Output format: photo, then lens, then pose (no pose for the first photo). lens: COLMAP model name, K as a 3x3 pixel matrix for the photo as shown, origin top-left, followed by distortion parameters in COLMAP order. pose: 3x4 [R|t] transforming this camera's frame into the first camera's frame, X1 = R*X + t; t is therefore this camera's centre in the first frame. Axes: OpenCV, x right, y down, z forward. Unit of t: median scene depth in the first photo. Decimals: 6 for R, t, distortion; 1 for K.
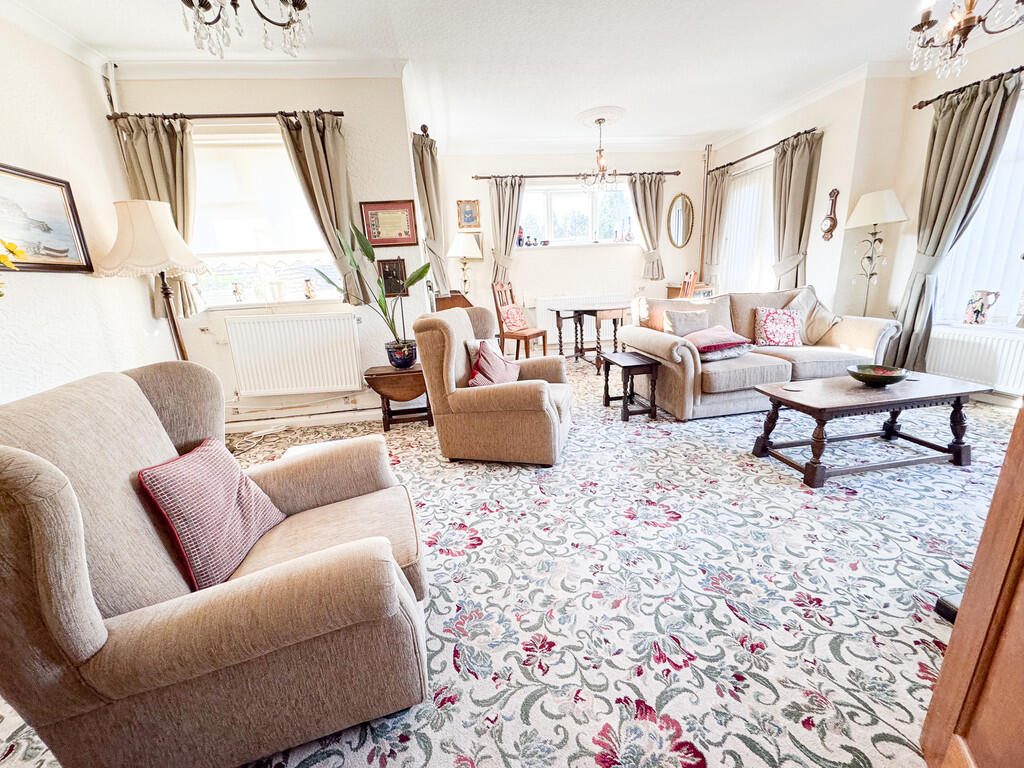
lens RADIAL K [[408.6, 0, 512.0], [0, 408.6, 384.0], [0, 0, 1]] dist [-0.001186, 0.000123]
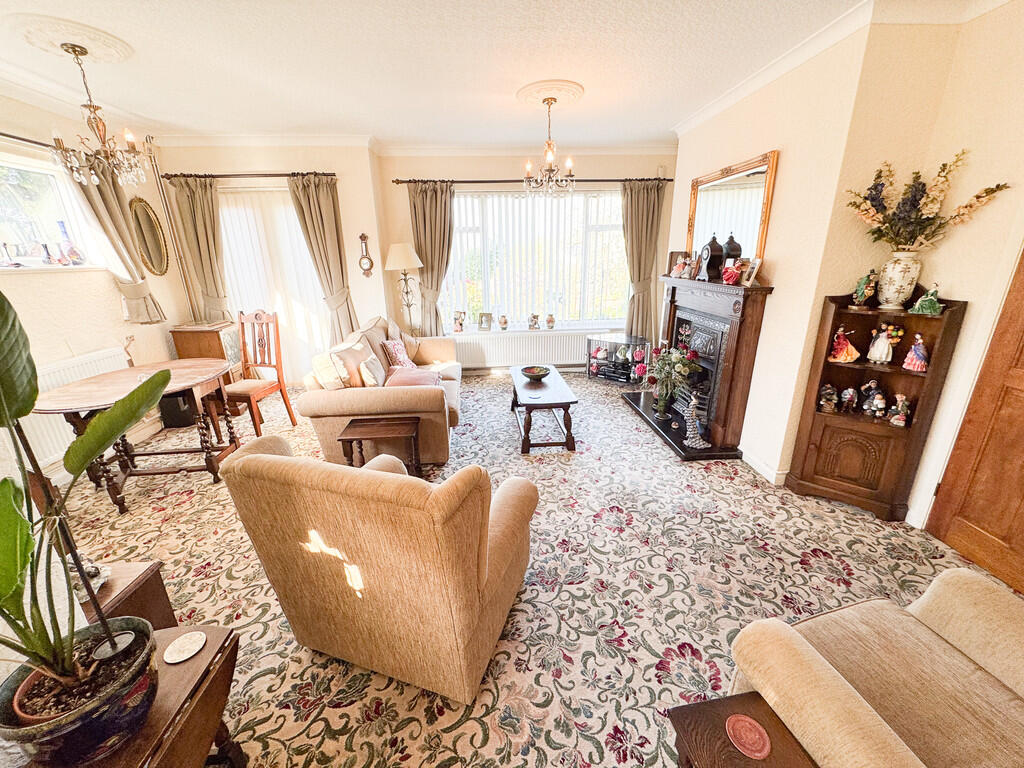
lens RADIAL K [[408.6, 0, 512.0], [0, 408.6, 384.0], [0, 0, 1]] dist [-0.001186, 0.000123]
pose [[0.065161, -0.254239, 0.964944, -0.447674], [0.269489, 0.935551, 0.228297, -0.251143], [-0.960797, 0.245165, 0.129476, 0.601301]]
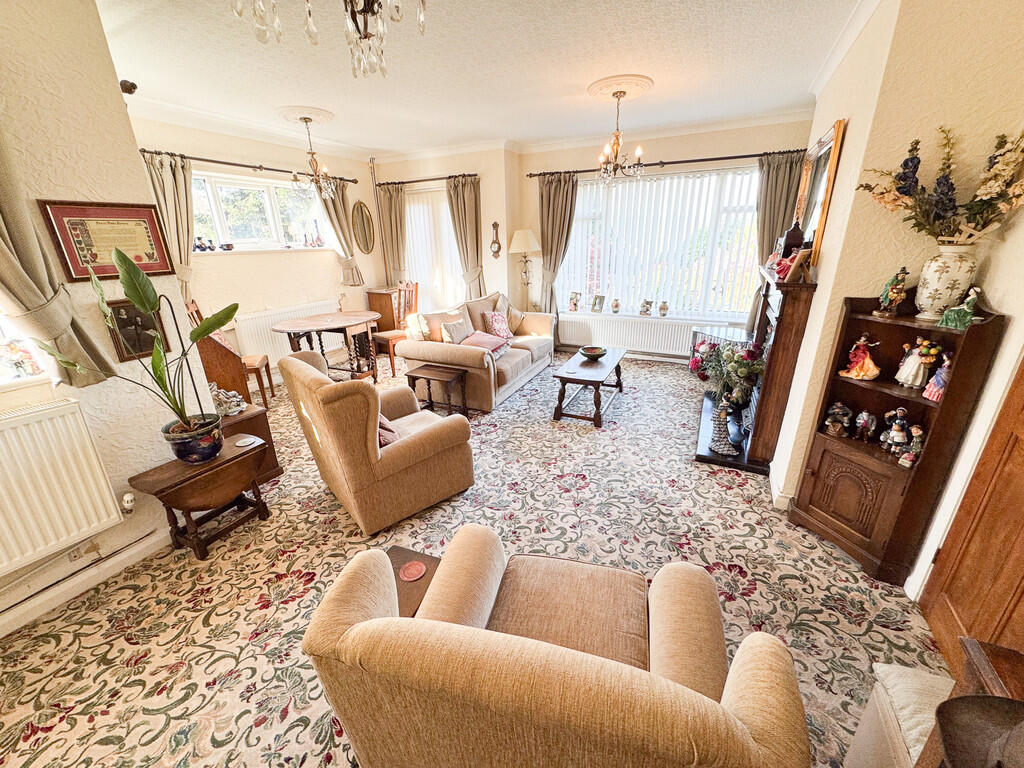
lens RADIAL K [[408.6, 0, 512.0], [0, 408.6, 384.0], [0, 0, 1]] dist [-0.001186, 0.000123]
pose [[0.562668, -0.239149, 0.791336, -0.463175], [0.201817, 0.968016, 0.149045, -0.149538], [-0.801670, 0.075842, 0.592936, 0.178764]]
